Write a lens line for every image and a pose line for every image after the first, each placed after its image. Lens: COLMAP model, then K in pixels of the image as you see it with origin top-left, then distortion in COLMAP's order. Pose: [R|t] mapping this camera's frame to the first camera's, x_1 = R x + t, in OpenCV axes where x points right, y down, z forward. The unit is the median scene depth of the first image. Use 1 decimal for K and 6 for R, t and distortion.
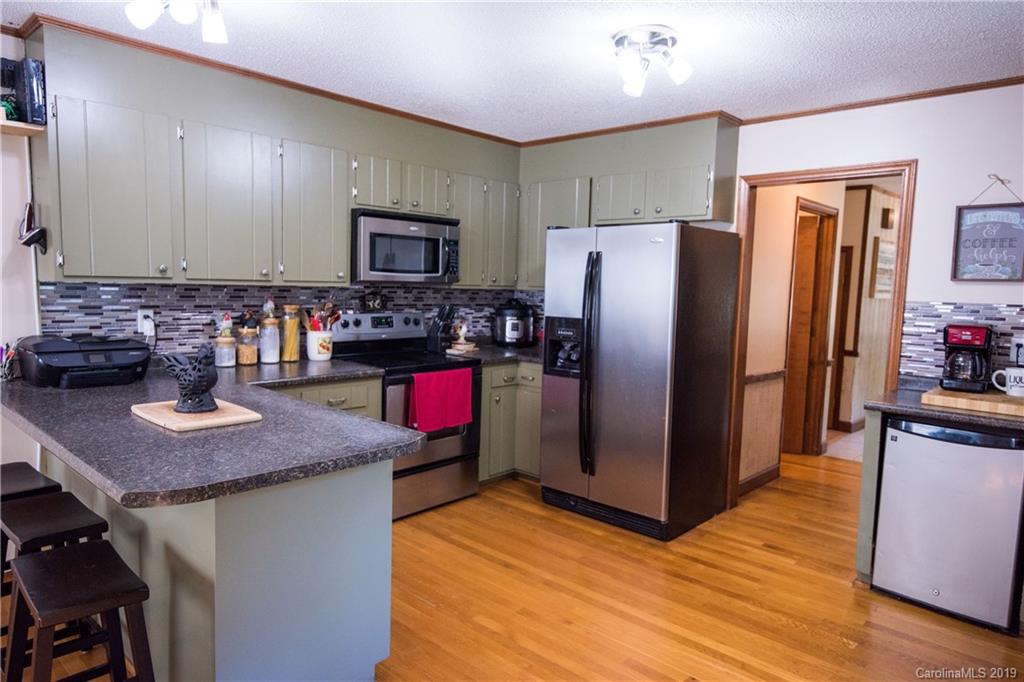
lens RADIAL K [[644.5, 0, 513.0], [0, 644.5, 344.2], [0, 0, 1]] dist [0.001554, 0.000087]
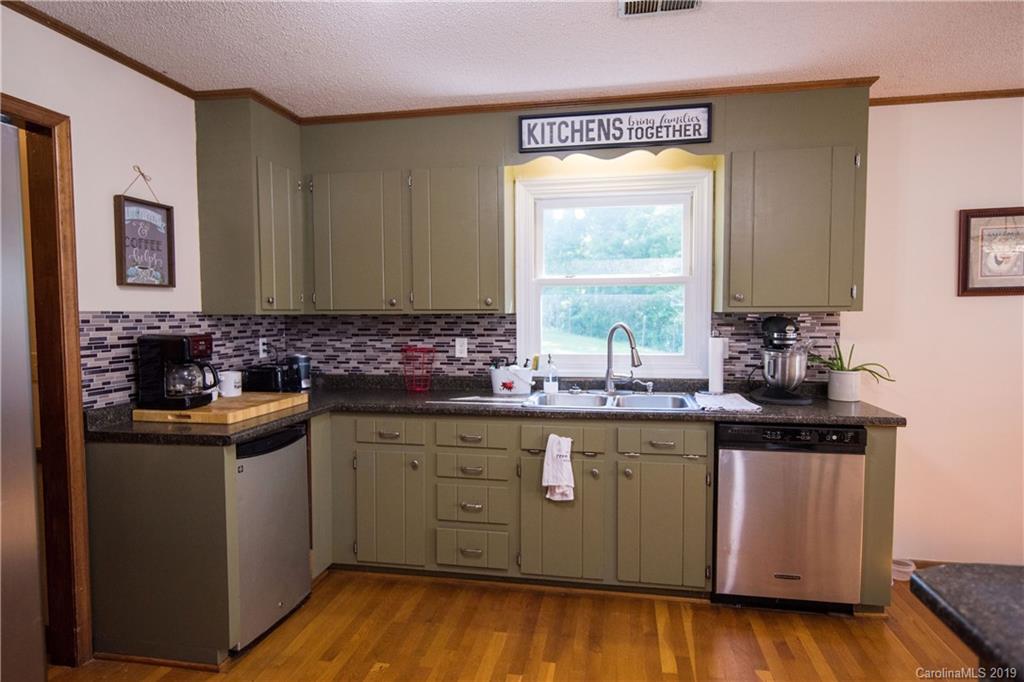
lens RADIAL K [[594.8, 0, 509.9], [0, 594.8, 343.1], [0, 0, 1]] dist [0.003466, 0.000932]
pose [[-0.526836, -0.069991, 0.847080, -0.241859], [0.062772, 0.990678, 0.120897, -0.088257], [-0.847646, 0.116866, -0.517532, 1.015362]]
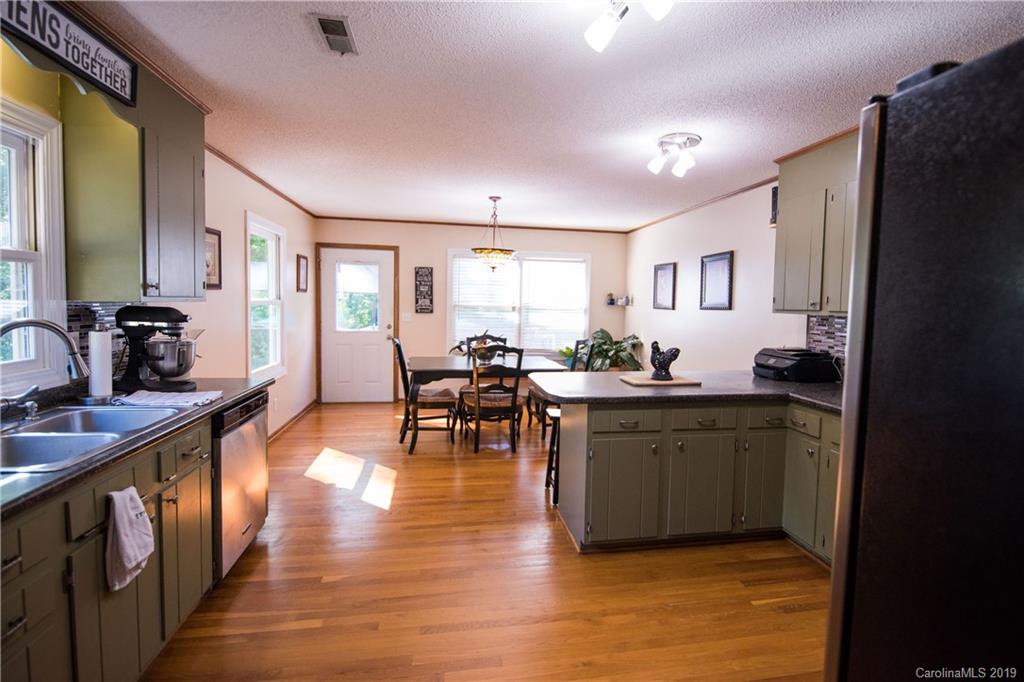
lens RADIAL K [[492.1, 0, 518.9], [0, 492.1, 331.4], [0, 0, 1]] dist [-0.028067, -0.000855]
pose [[-0.624148, 0.004763, -0.781291, 0.579295], [-0.108071, 0.989843, 0.092369, -0.082115], [0.773796, 0.142087, -0.617294, 1.087049]]
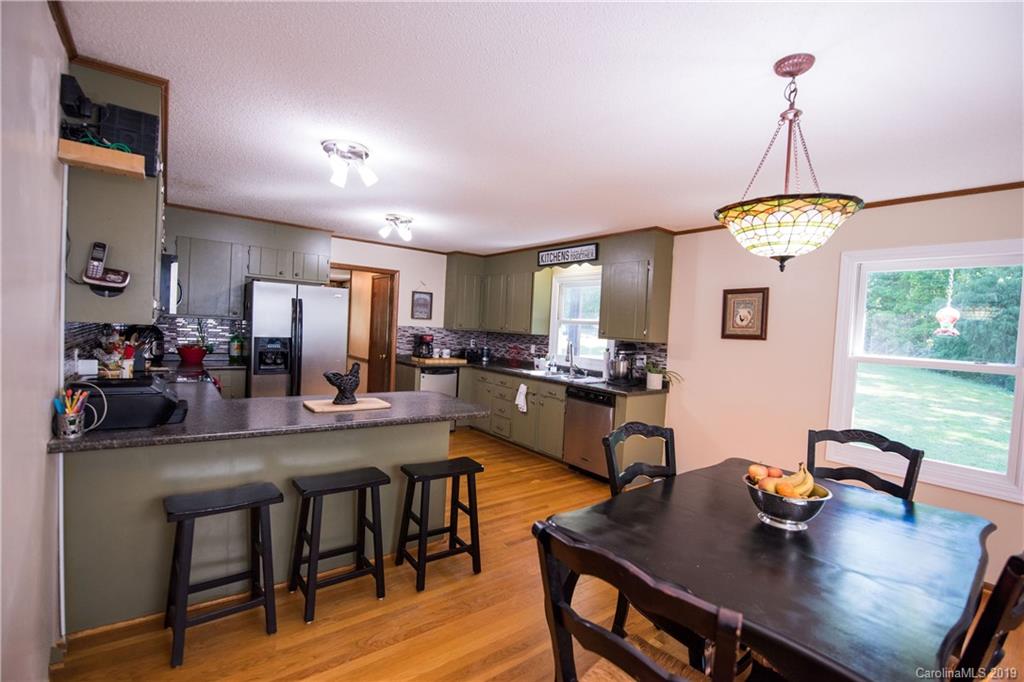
lens RADIAL K [[445.1, 0, 513.5], [0, 445.1, 341.0], [0, 0, 1]] dist [-0.012650, -0.000635]
pose [[0.173190, -0.050750, 0.983580, -1.119726], [0.037963, 0.998273, 0.044824, -0.072569], [-0.984157, 0.029577, 0.174818, 0.267466]]
